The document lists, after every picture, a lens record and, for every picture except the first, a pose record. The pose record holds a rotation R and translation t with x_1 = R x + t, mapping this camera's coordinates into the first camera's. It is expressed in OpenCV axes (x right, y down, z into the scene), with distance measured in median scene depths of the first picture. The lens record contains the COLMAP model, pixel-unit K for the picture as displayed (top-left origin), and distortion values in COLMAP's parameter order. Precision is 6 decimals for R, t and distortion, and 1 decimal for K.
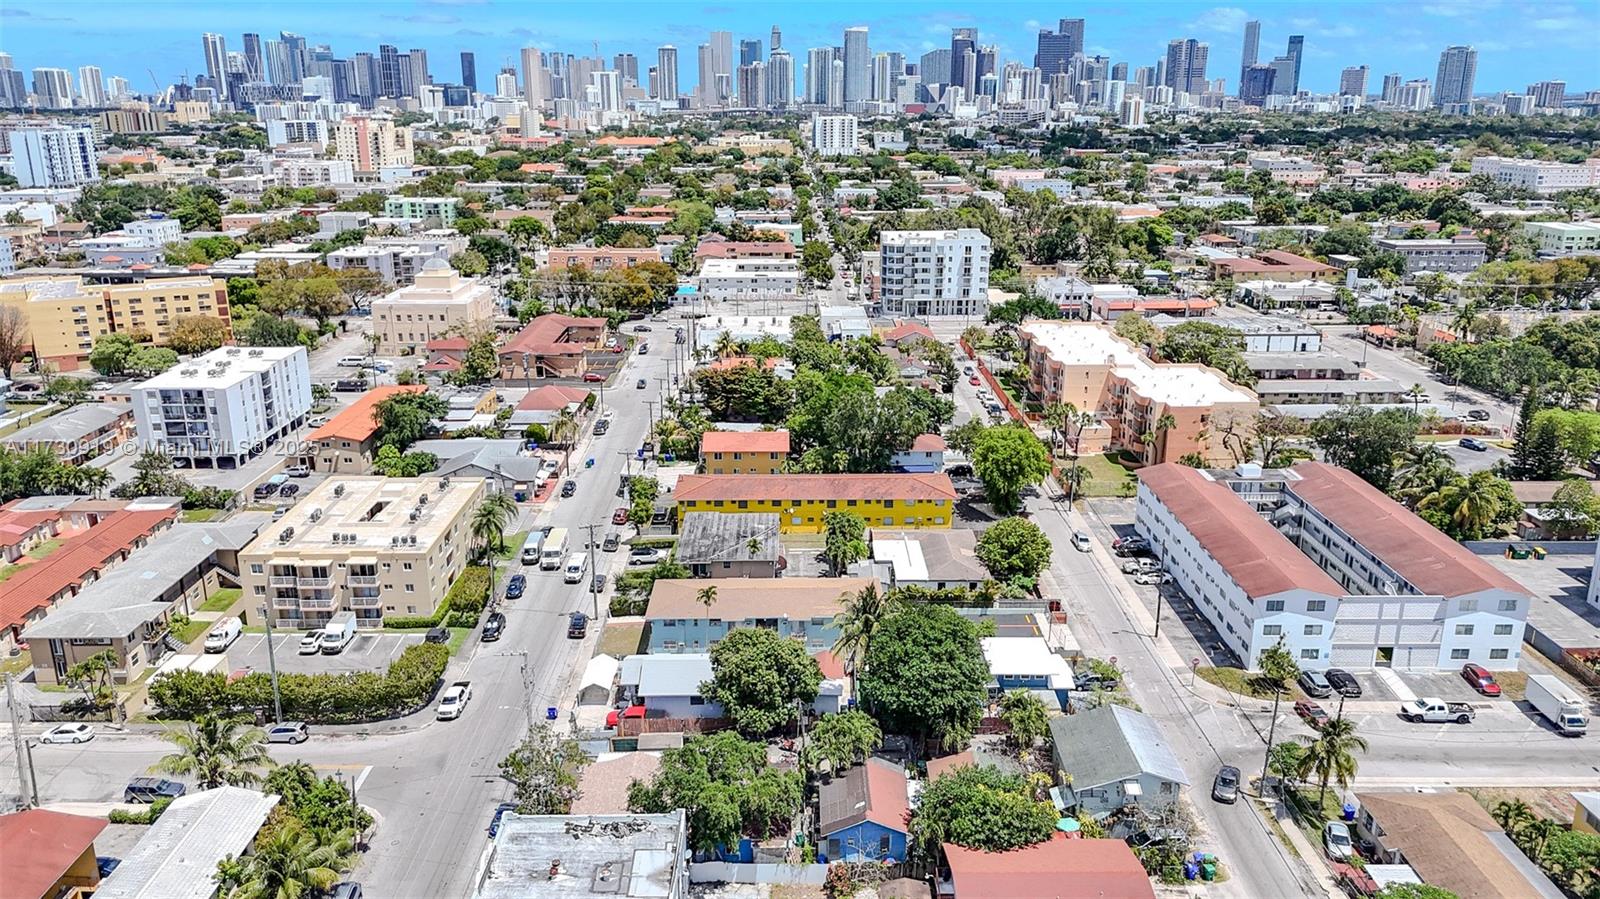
lens RADIAL K [[1165.9, 0, 797.2], [0, 1165.9, 447.0], [0, 0, 1]] dist [0.063002, -0.060665]
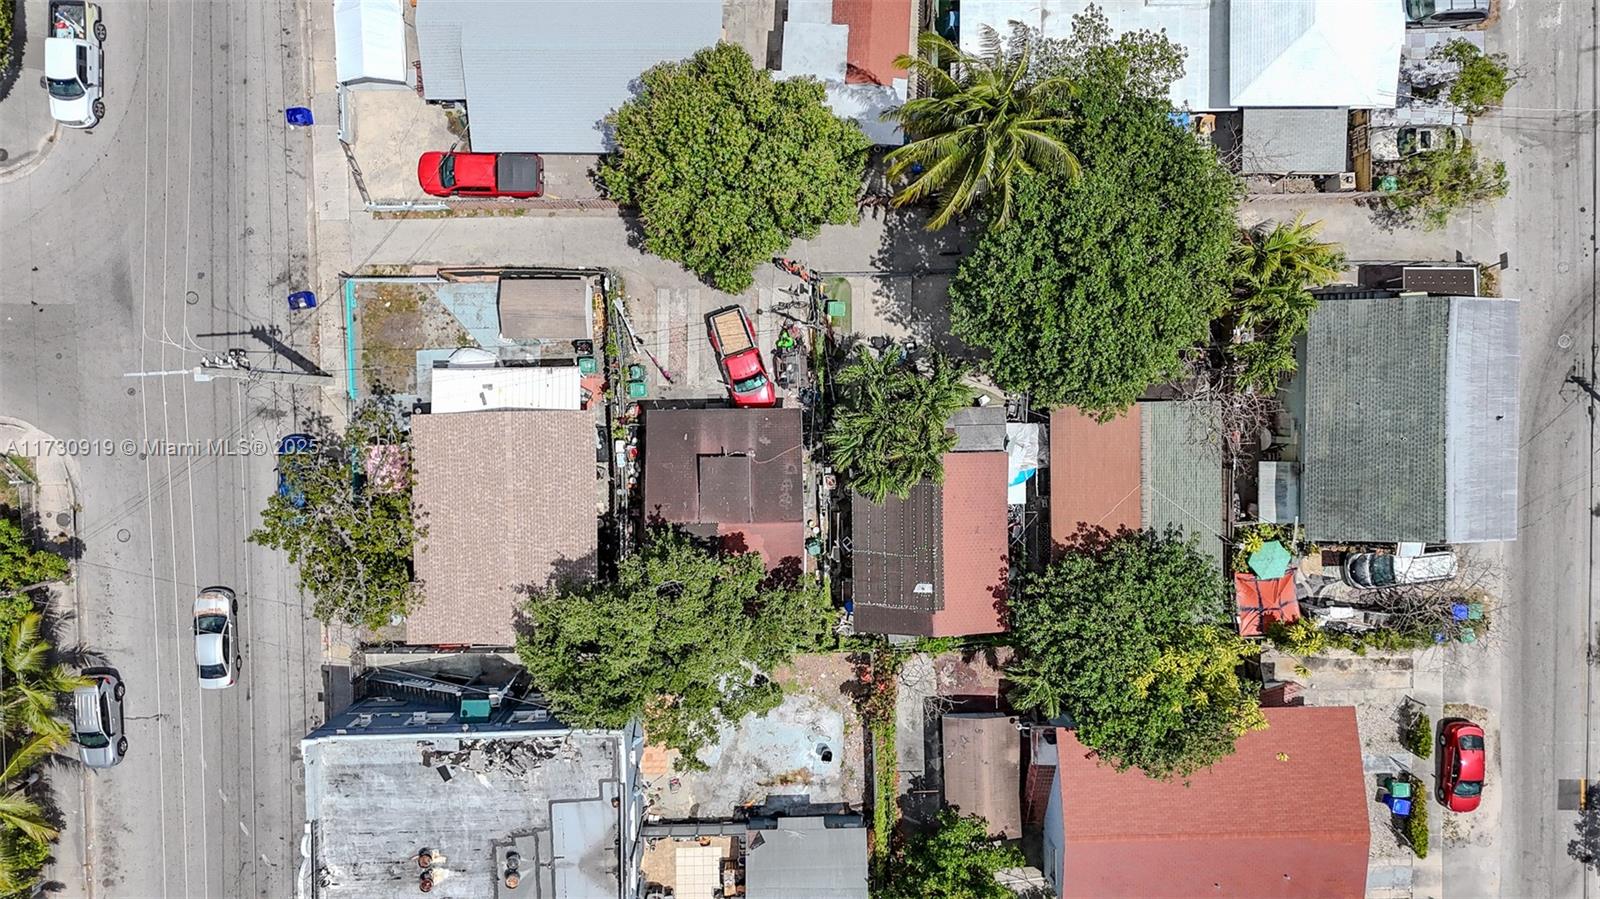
lens RADIAL K [[1165.9, 0, 797.2], [0, 1165.9, 447.0], [0, 0, 1]] dist [0.063002, -0.060665]
pose [[0.999424, -0.010108, 0.032400, -0.021224], [-0.028591, 0.263683, 0.964185, -0.211429], [-0.018289, -0.964556, 0.263242, 0.740429]]
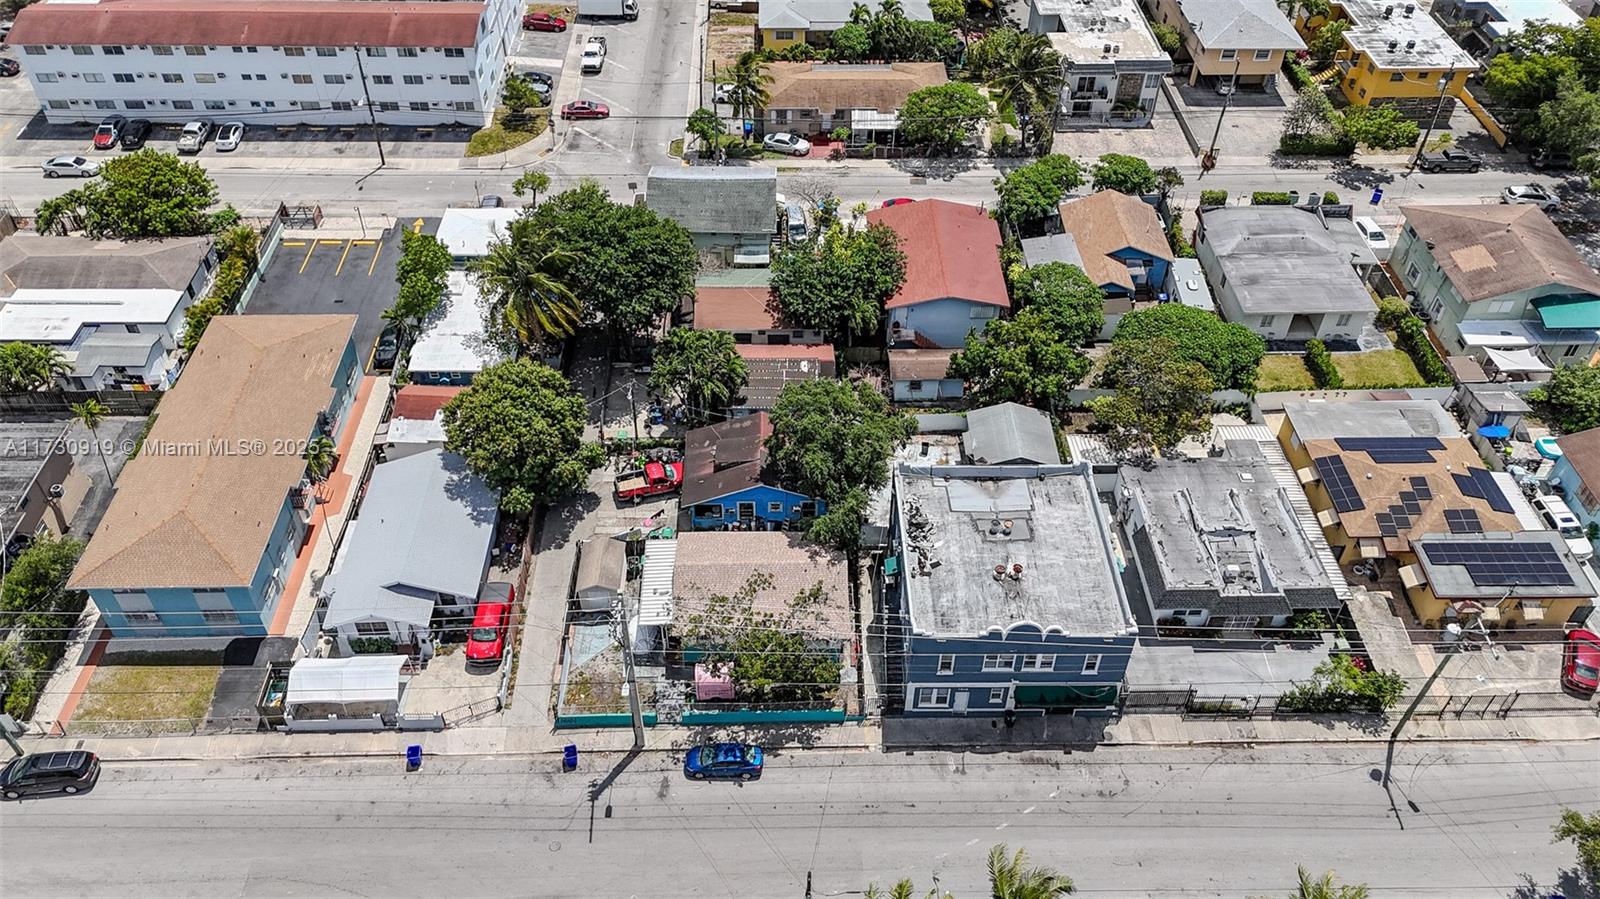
lens RADIAL K [[1193.6, 0, 802.2], [0, 1193.6, 450.2], [0, 0, 1]] dist [0.032510, -0.004706]
pose [[-0.016075, -0.687630, 0.725884, -0.535208], [0.277012, 0.694497, 0.664032, -0.212733], [-0.960732, 0.211753, 0.179317, 0.685178]]
